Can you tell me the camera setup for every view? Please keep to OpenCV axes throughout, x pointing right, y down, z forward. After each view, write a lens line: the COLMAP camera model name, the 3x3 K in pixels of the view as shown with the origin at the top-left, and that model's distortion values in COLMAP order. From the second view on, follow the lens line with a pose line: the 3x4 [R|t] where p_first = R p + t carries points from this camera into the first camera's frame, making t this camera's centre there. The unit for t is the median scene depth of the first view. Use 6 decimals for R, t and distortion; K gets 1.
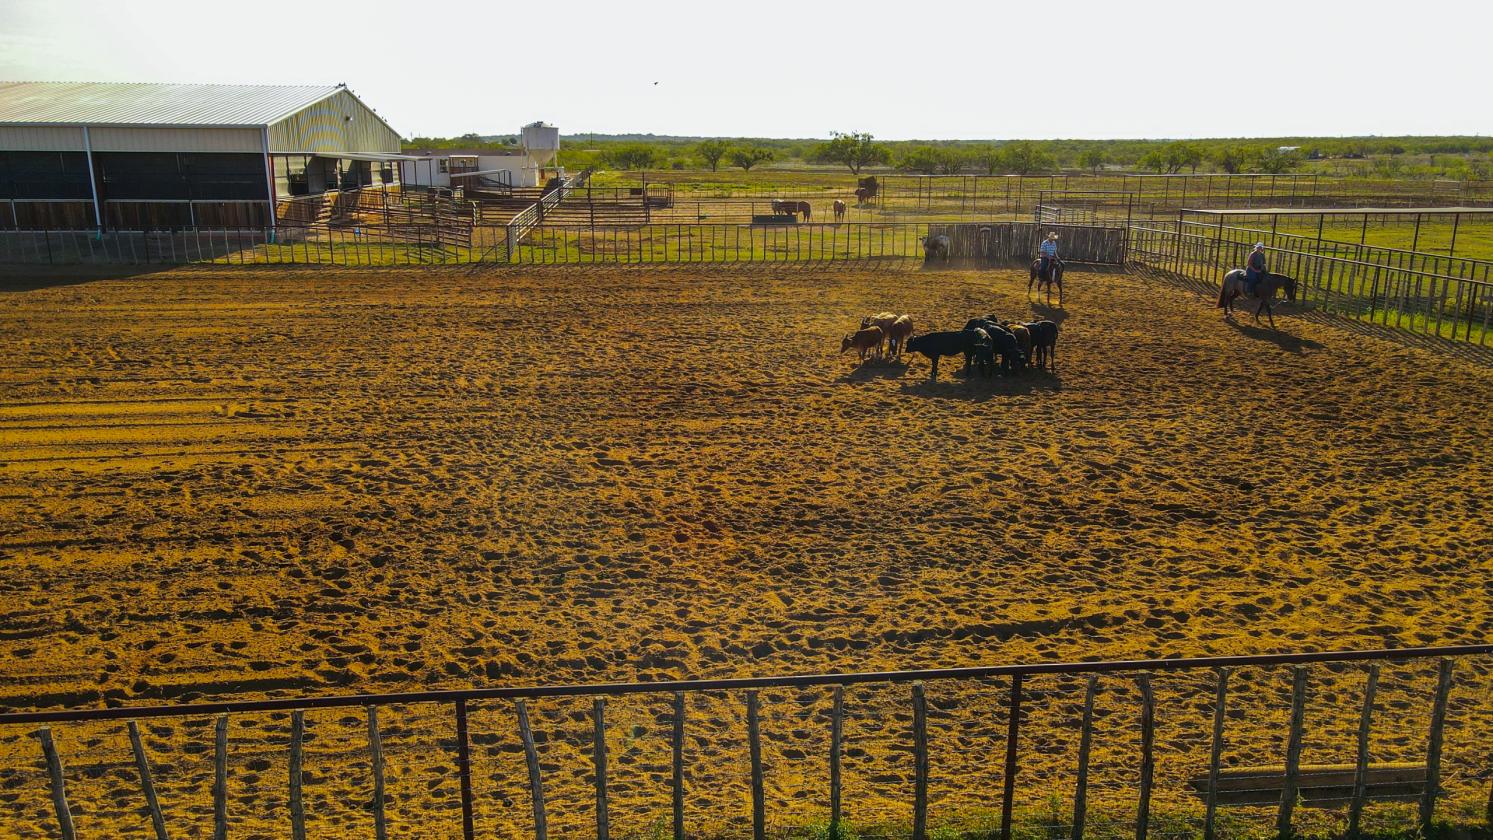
lens RADIAL K [[1102.9, 0, 746.5], [0, 1102.9, 420.0], [0, 0, 1]] dist [0.012237, 0.013650]
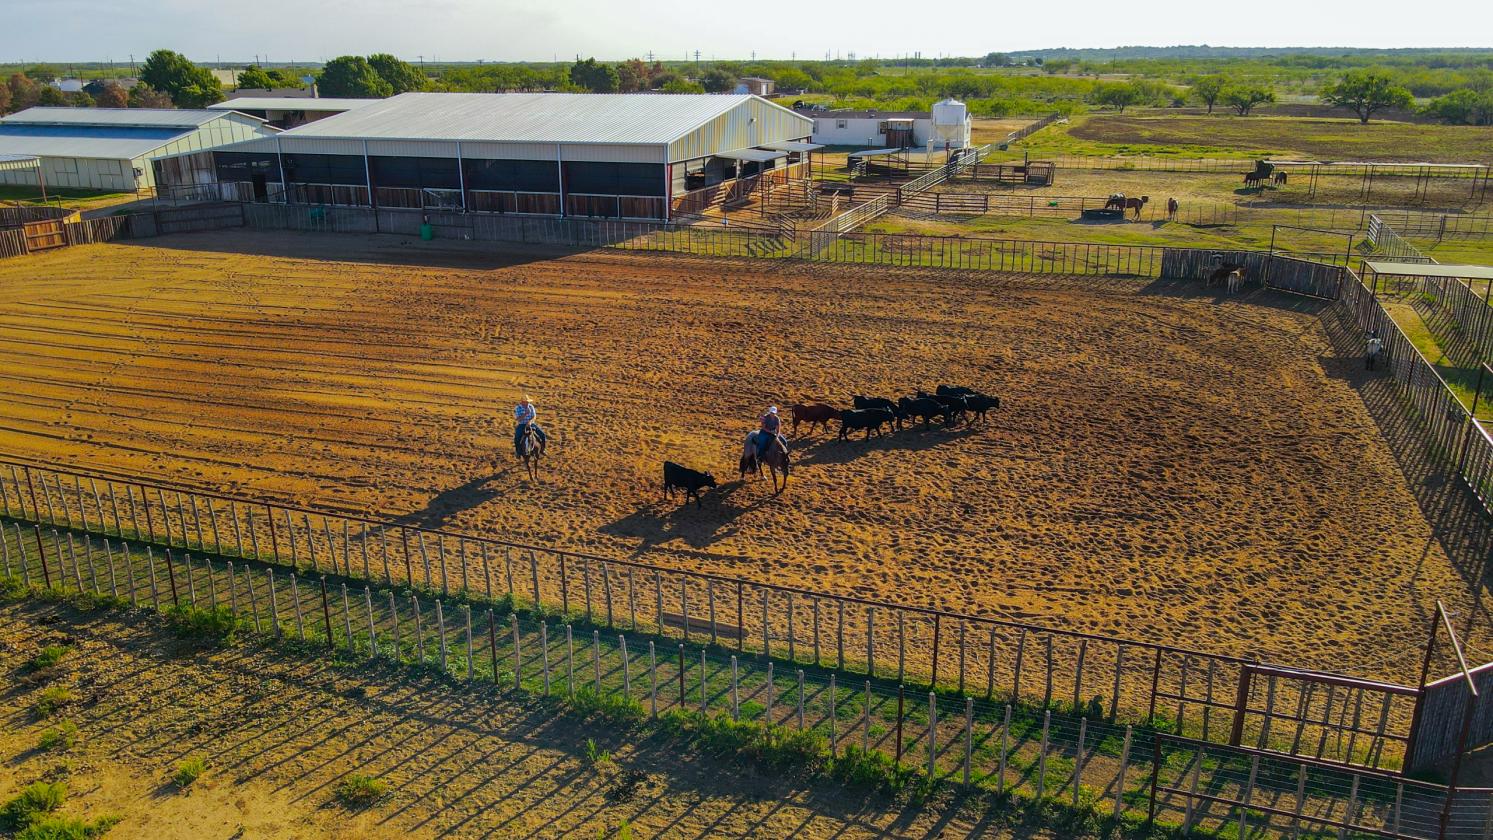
lens RADIAL K [[1102.9, 0, 746.5], [0, 1102.9, 420.0], [0, 0, 1]] dist [0.012237, 0.013650]
pose [[0.897099, 0.130899, -0.421994, 0.771134], [-0.100643, 0.990538, 0.093305, -0.181063], [0.430214, -0.041233, 0.901785, -0.573699]]
